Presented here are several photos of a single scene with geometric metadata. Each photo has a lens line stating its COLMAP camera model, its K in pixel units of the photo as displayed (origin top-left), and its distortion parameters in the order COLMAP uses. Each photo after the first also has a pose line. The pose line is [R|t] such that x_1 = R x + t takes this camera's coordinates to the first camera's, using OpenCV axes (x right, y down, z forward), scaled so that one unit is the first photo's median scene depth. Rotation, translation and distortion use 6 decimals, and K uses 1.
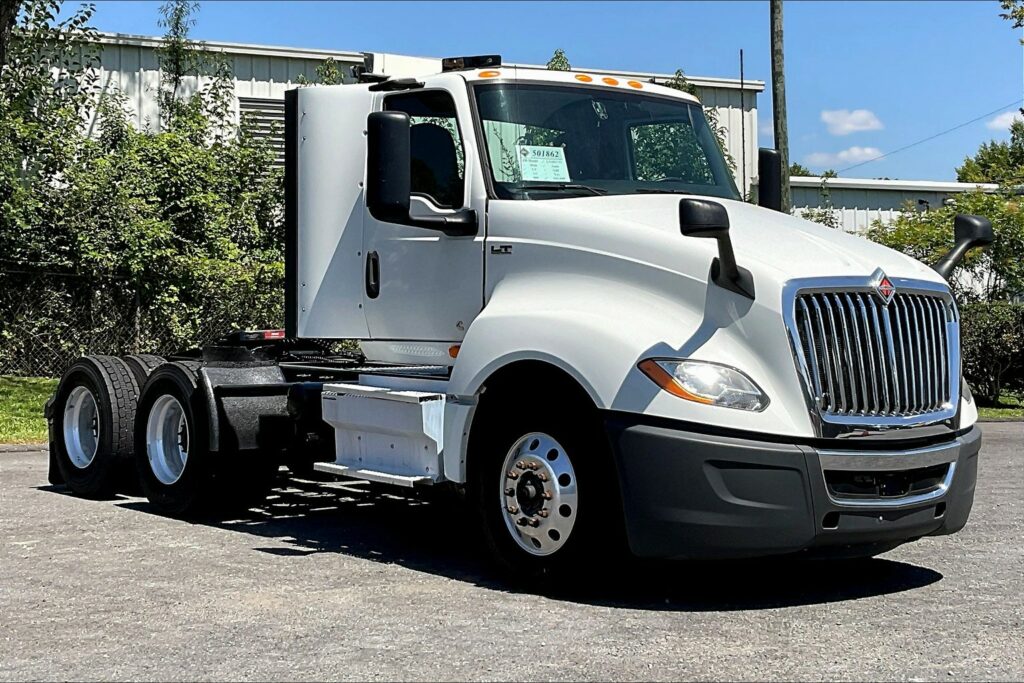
lens RADIAL K [[1376.3, 0, 508.4], [0, 1376.3, 307.1], [0, 0, 1]] dist [0.083648, -0.072447]
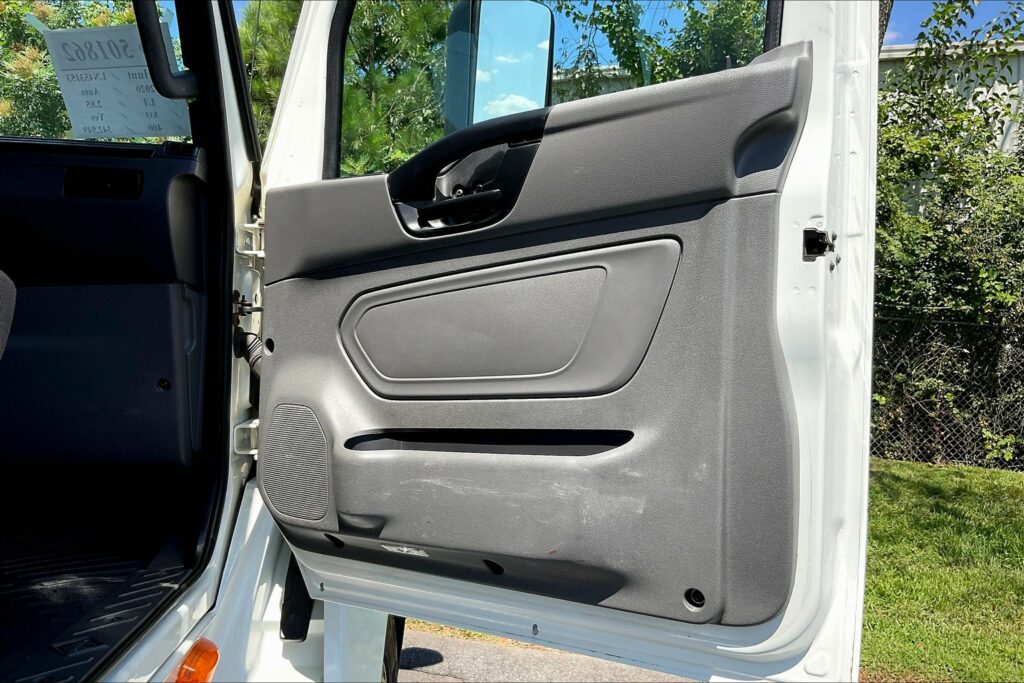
lens RADIAL K [[870.6, 0, 512.0], [0, 870.6, 341.5], [0, 0, 1]] dist [0.012497, 0.005063]
pose [[0.695073, 0.014539, -0.718792, -0.146858], [-0.032079, 0.999427, -0.010805, -0.000479], [0.718223, 0.030568, 0.695141, 0.491826]]
